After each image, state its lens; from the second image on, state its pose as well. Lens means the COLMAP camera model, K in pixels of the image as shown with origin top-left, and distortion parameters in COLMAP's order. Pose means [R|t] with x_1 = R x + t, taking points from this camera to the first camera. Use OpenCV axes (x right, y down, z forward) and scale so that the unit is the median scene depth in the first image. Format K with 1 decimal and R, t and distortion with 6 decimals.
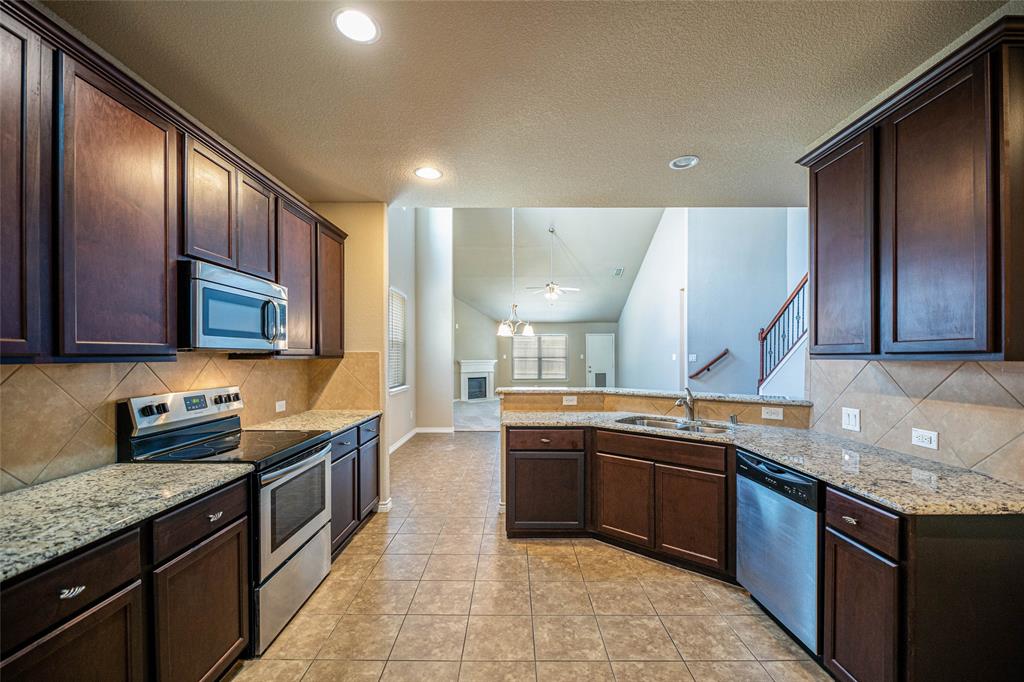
lens RADIAL K [[419.9, 0, 517.3], [0, 419.9, 355.0], [0, 0, 1]] dist [0.002680, -0.001444]
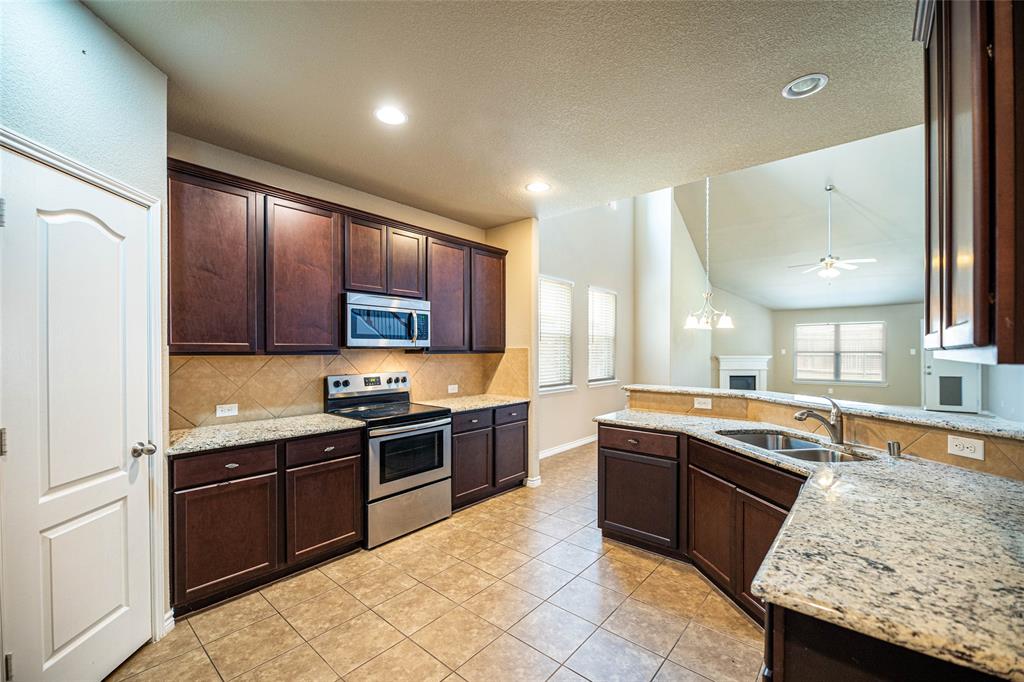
lens RADIAL K [[419.9, 0, 513.3], [0, 419.9, 348.9], [0, 0, 1]] dist [0.002680, -0.001444]
pose [[0.759310, -0.003092, -0.650722, 0.514277], [0.001720, 0.999995, -0.002746, -0.001580], [0.650727, 0.000966, 0.759311, 0.124872]]
